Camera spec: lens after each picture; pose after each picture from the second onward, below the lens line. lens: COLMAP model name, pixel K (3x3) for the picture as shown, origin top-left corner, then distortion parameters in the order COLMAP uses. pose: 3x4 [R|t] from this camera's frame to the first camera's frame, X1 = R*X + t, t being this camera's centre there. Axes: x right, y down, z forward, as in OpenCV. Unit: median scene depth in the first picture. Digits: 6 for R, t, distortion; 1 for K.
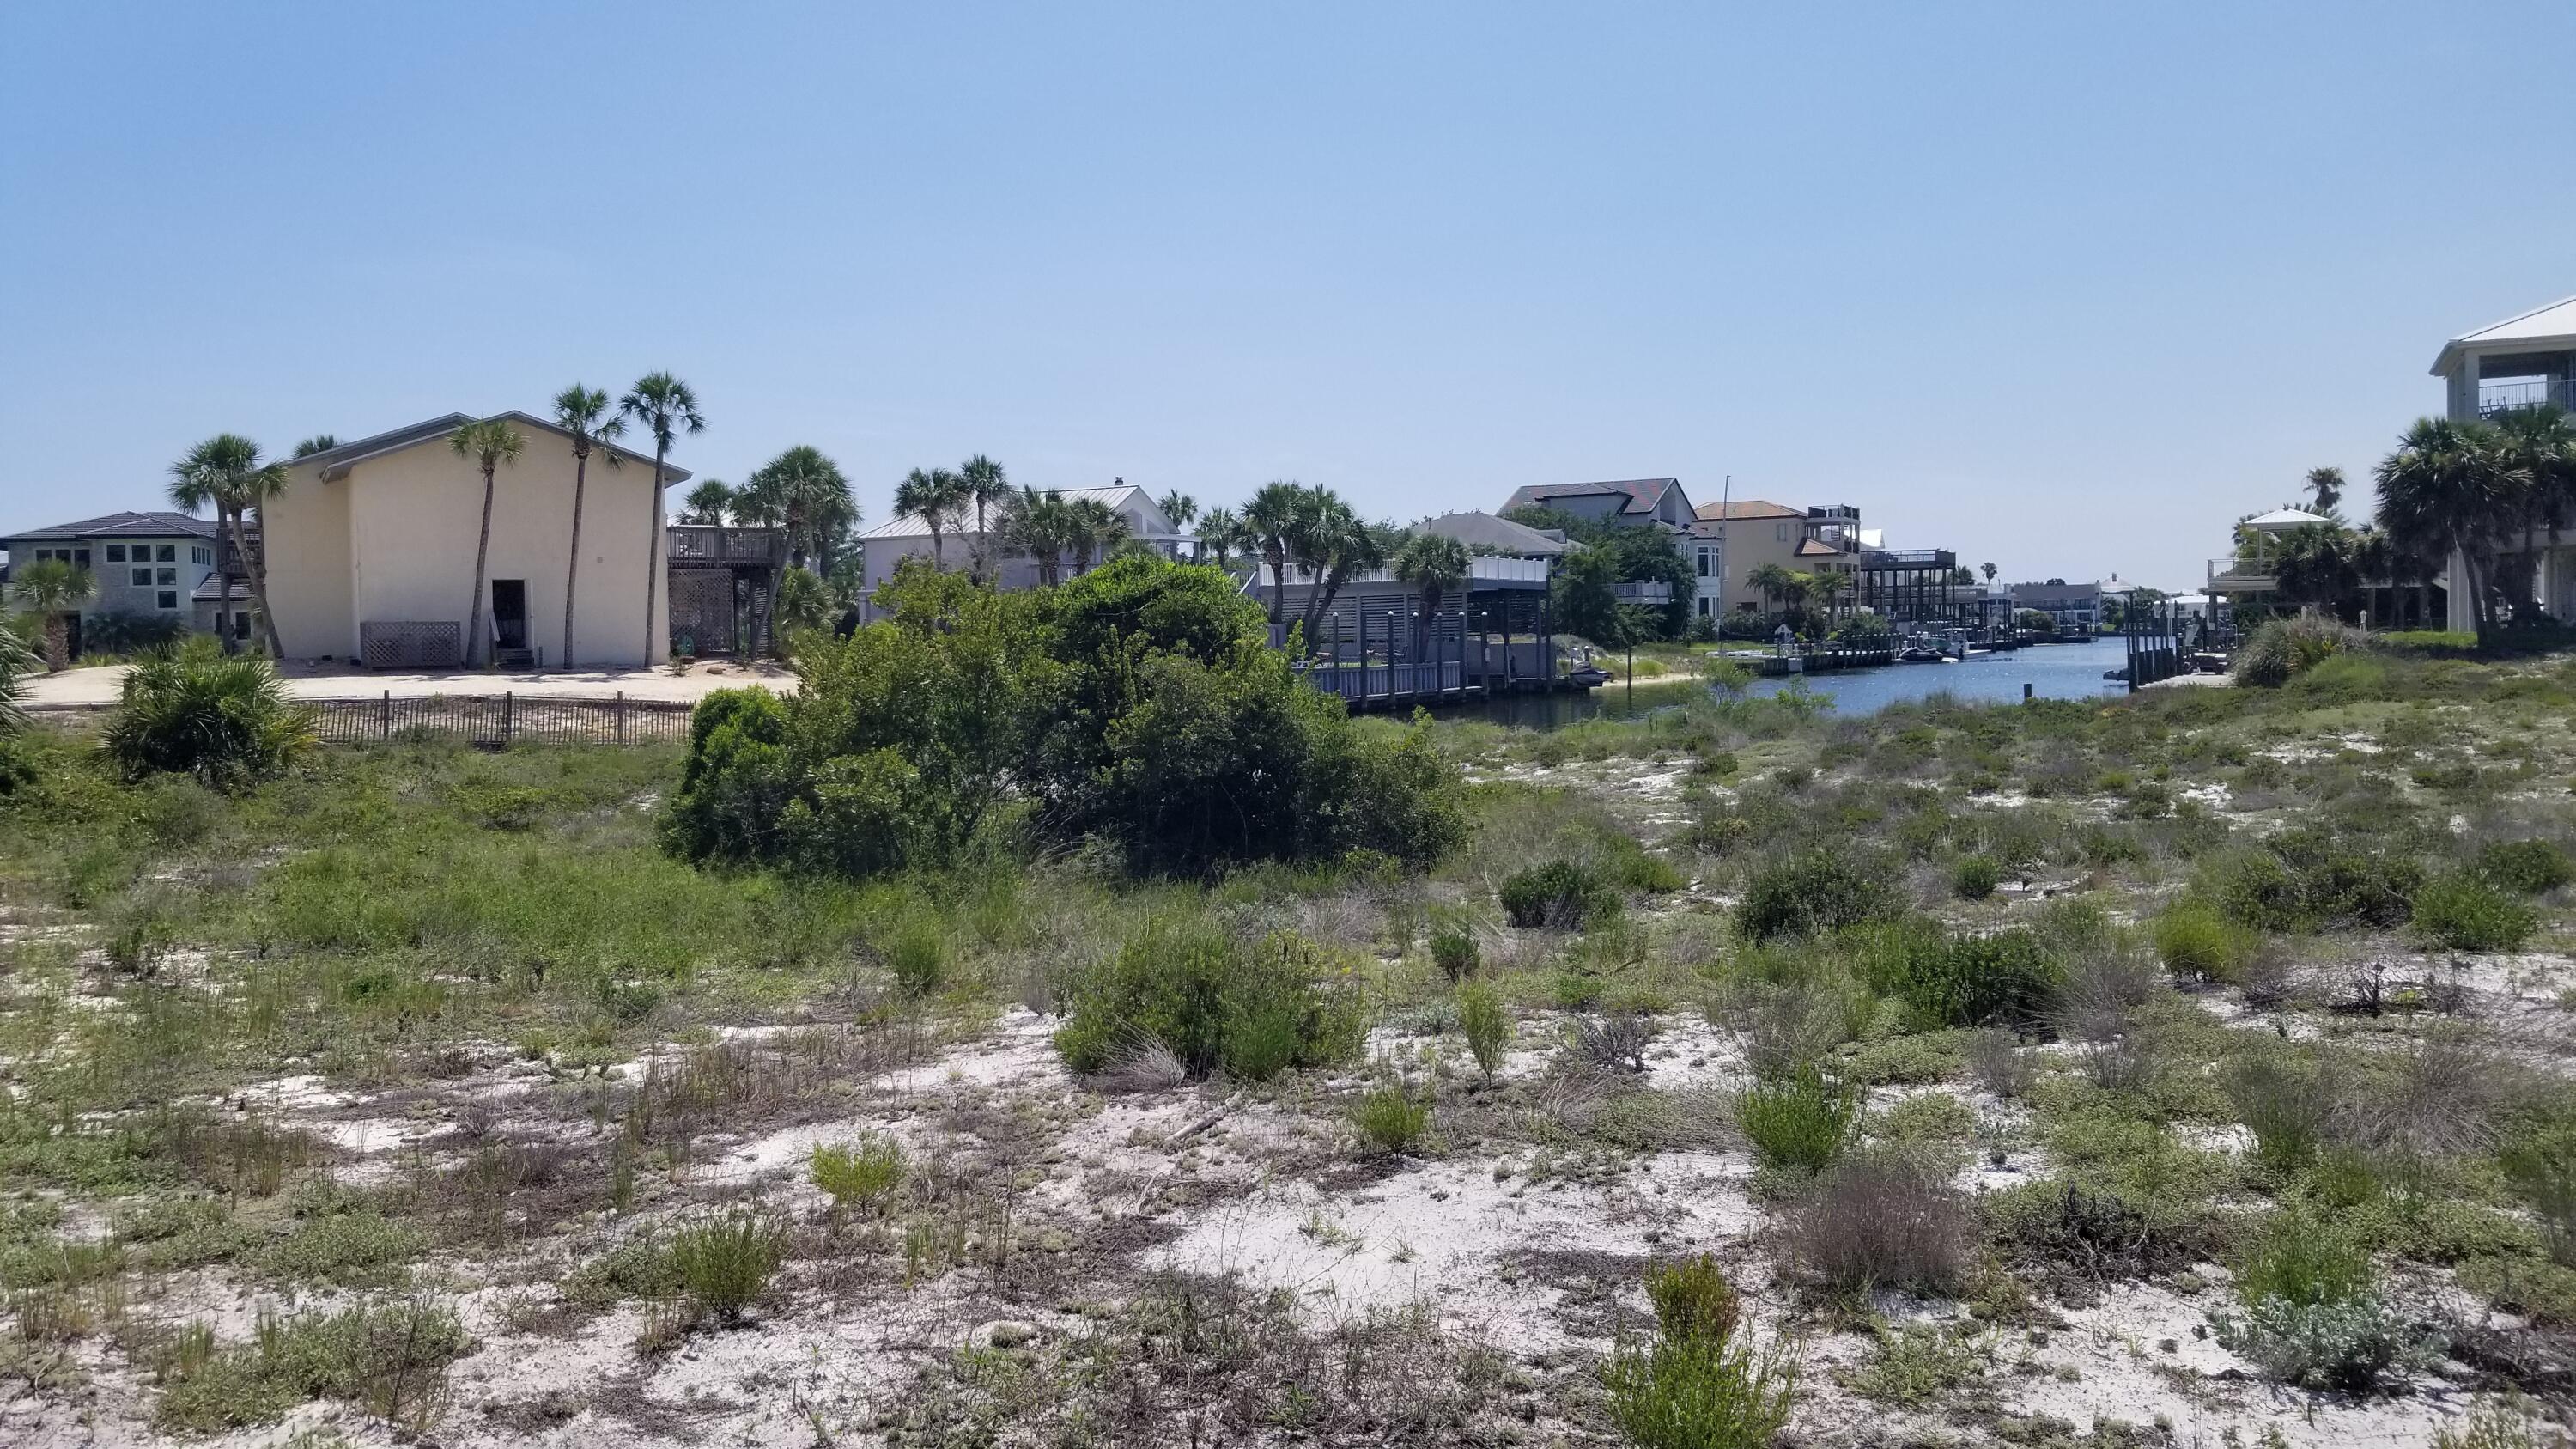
lens RADIAL K [[2000.1, 0, 1201.6], [0, 2000.1, 693.4], [0, 0, 1]] dist [0.081388, -0.144057]
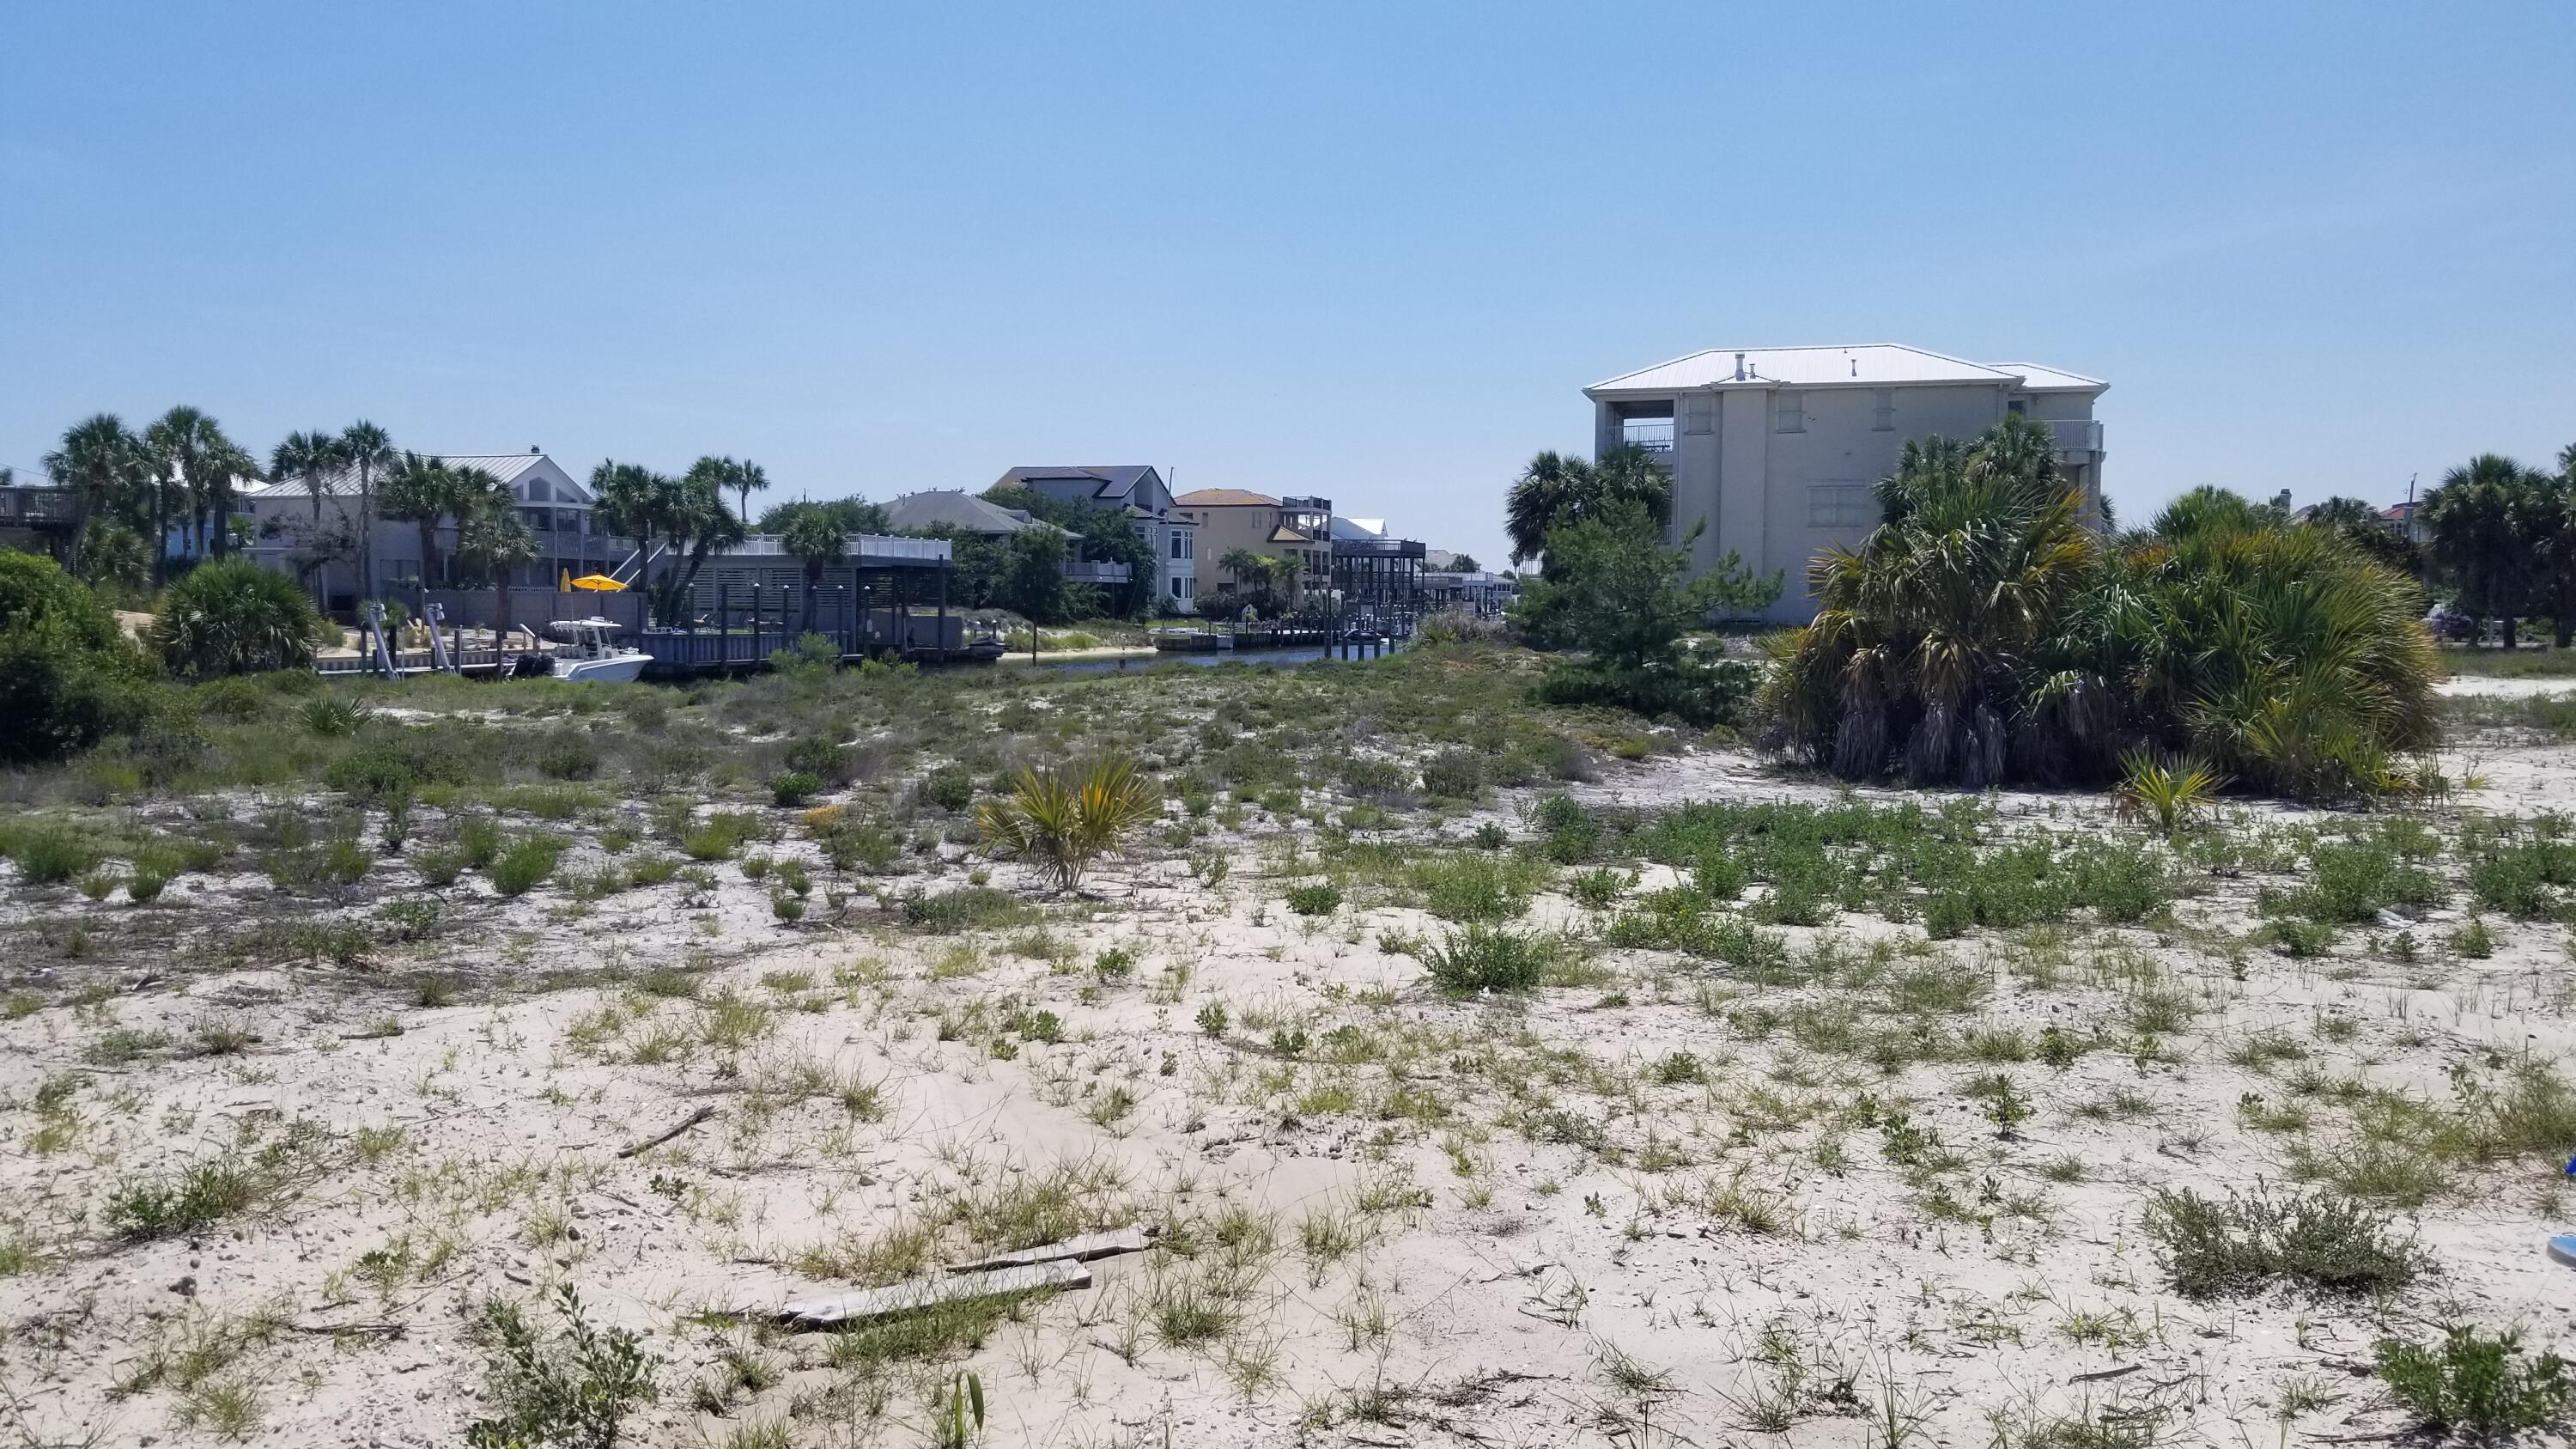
lens RADIAL K [[2000.1, 0, 1228.9], [0, 2000.1, 711.5], [0, 0, 1]] dist [0.081388, -0.144057]
pose [[0.979632, 0.014614, 0.200270, 0.132899], [-0.019519, 0.999555, 0.022540, -0.000986], [-0.199852, -0.025990, 0.979481, -0.129707]]
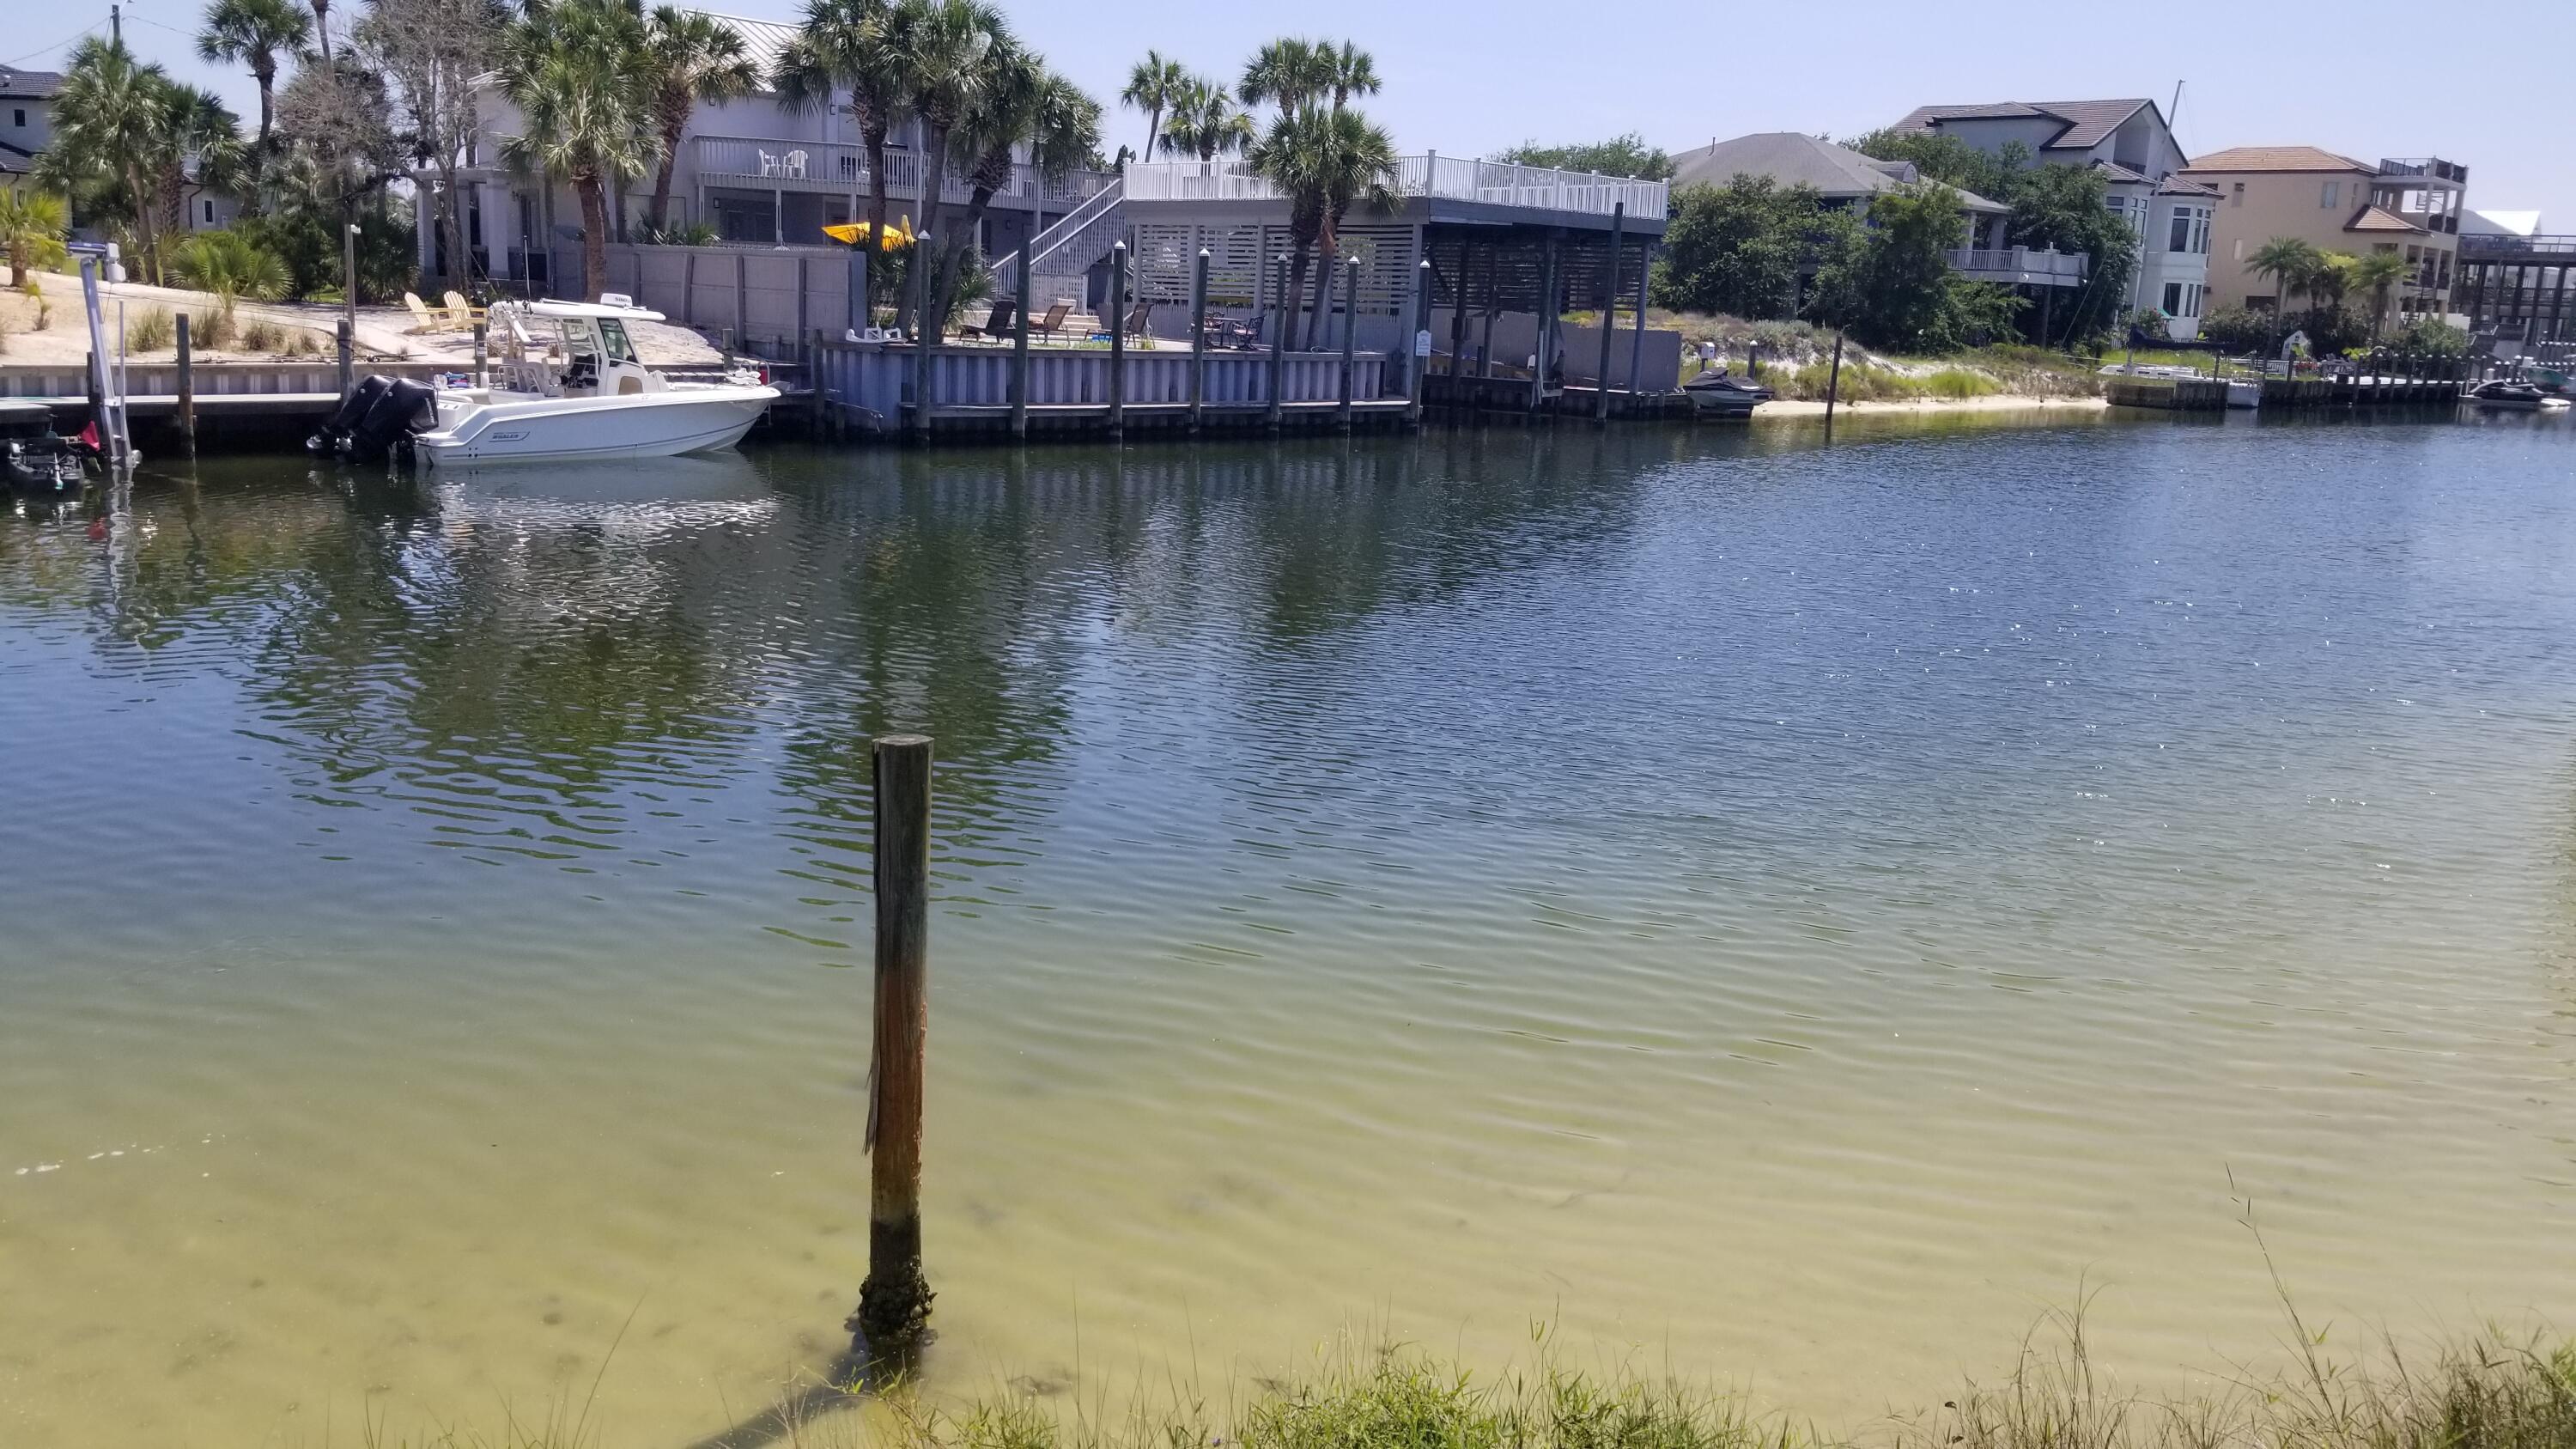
lens RADIAL K [[2000.1, 0, 1224.8], [0, 2000.1, 689.0], [0, 0, 1]] dist [0.081388, -0.144057]
pose [[0.962346, 0.105874, -0.250361, 0.267904], [-0.064081, 0.983434, 0.169564, -0.017797], [0.264166, -0.147136, 0.953188, 0.519136]]
